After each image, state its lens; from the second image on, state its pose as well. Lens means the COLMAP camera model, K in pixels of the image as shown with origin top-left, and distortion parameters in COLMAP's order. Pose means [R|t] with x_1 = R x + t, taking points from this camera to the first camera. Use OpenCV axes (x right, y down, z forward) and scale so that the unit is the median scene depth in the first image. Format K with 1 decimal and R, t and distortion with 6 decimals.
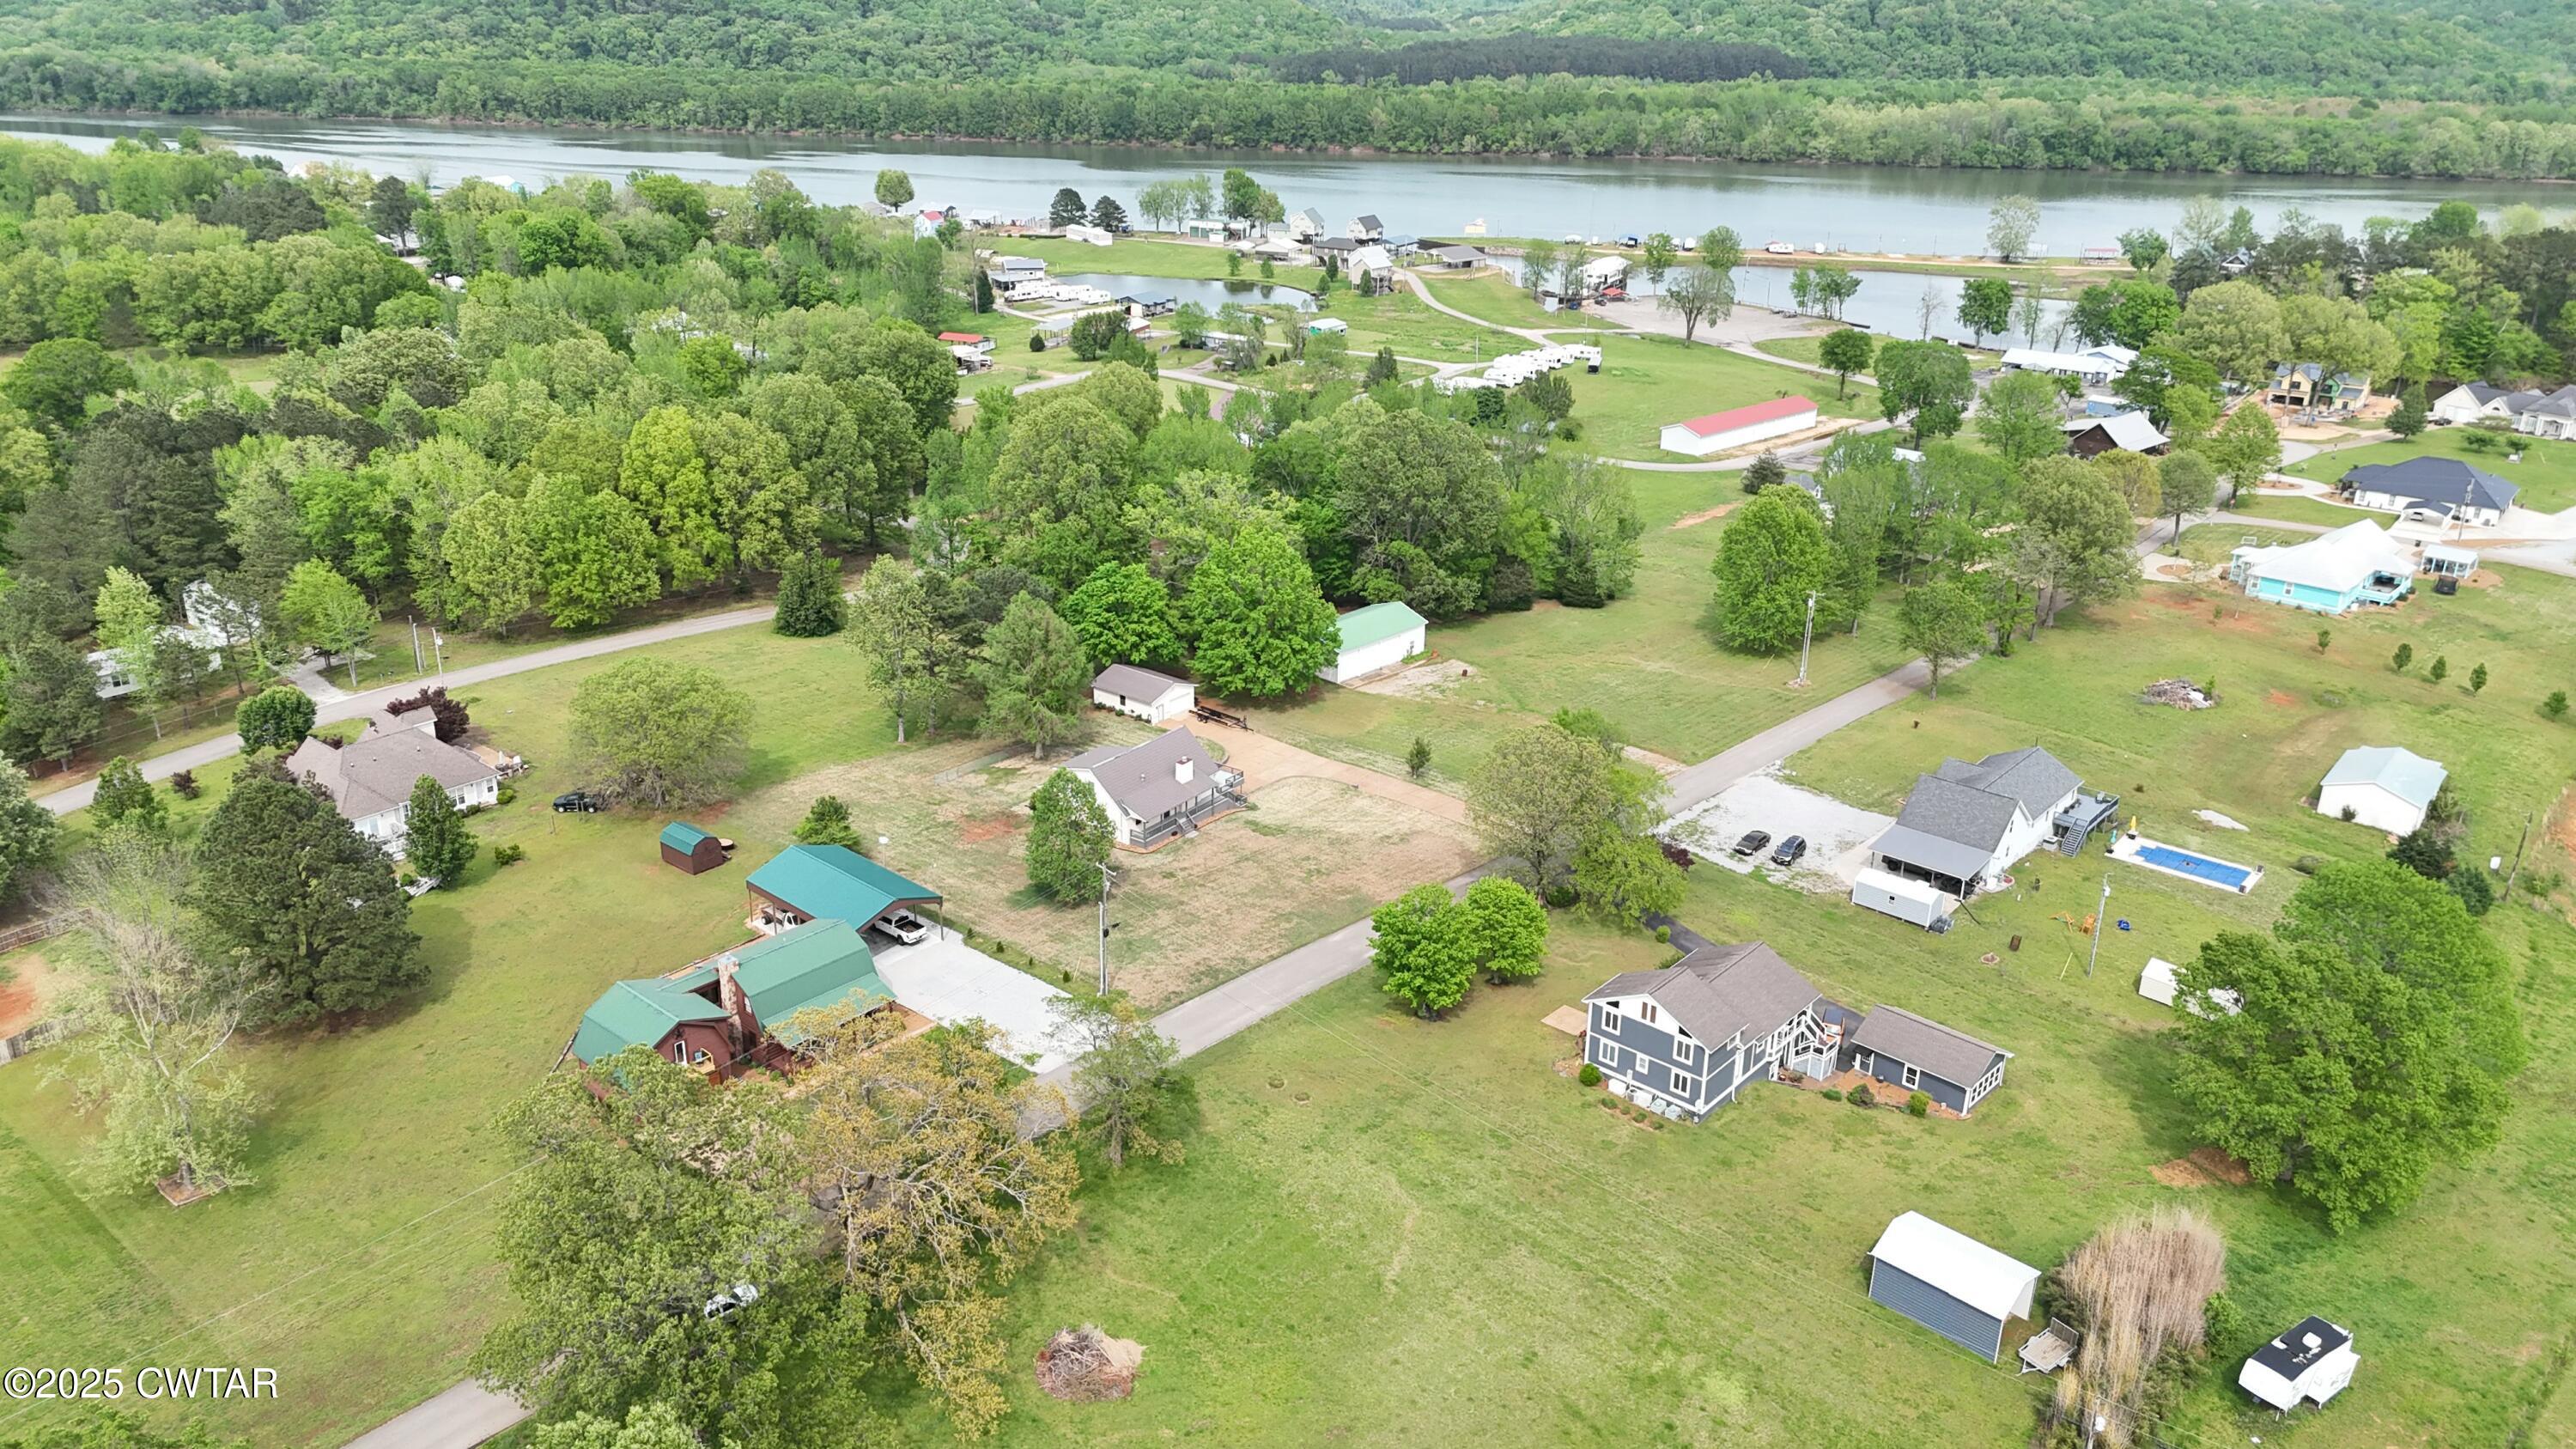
lens RADIAL K [[1944.0, 0, 1288.0], [0, 1944.0, 724.5], [0, 0, 1]] dist [0.105078, -0.112871]
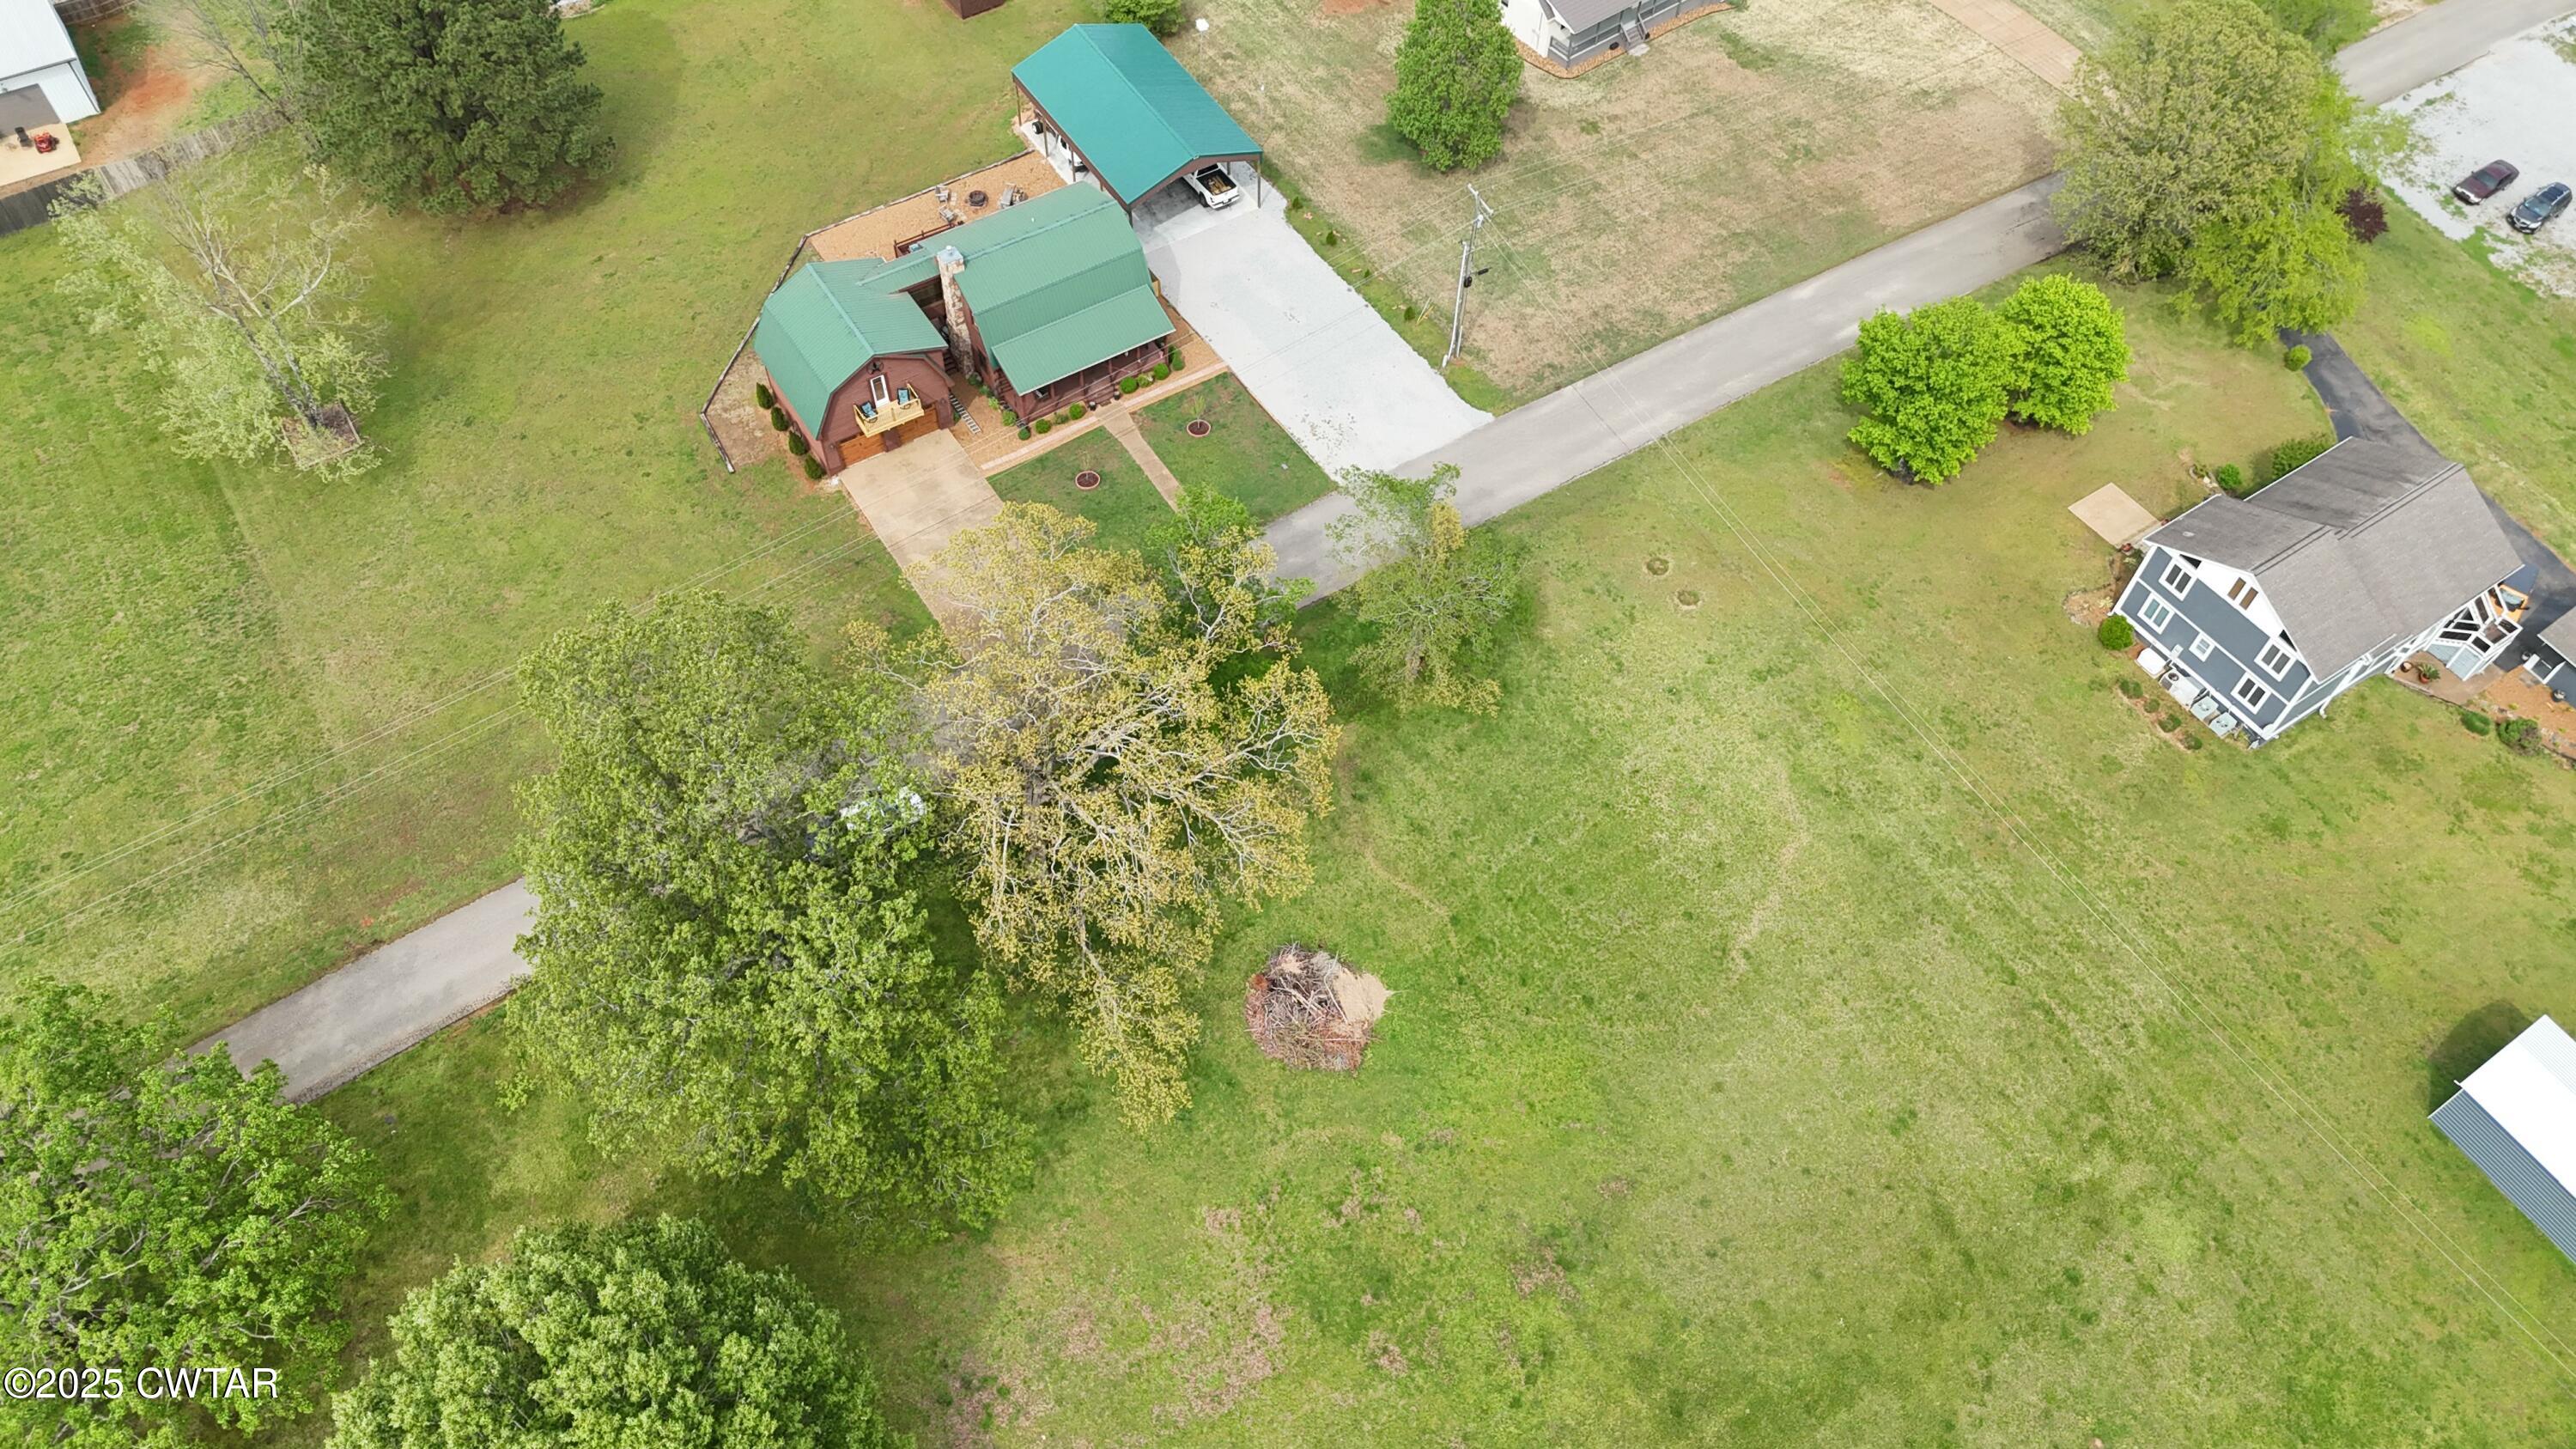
lens RADIAL K [[1875.5, 0, 1289.7], [0, 1875.5, 716.2], [0, 0, 1]] dist [0.072365, -0.068468]
pose [[0.964113, 0.219575, -0.149242, -0.021370], [-0.102523, 0.826442, 0.553609, -0.141531], [0.244899, -0.518441, 0.819295, 0.372974]]
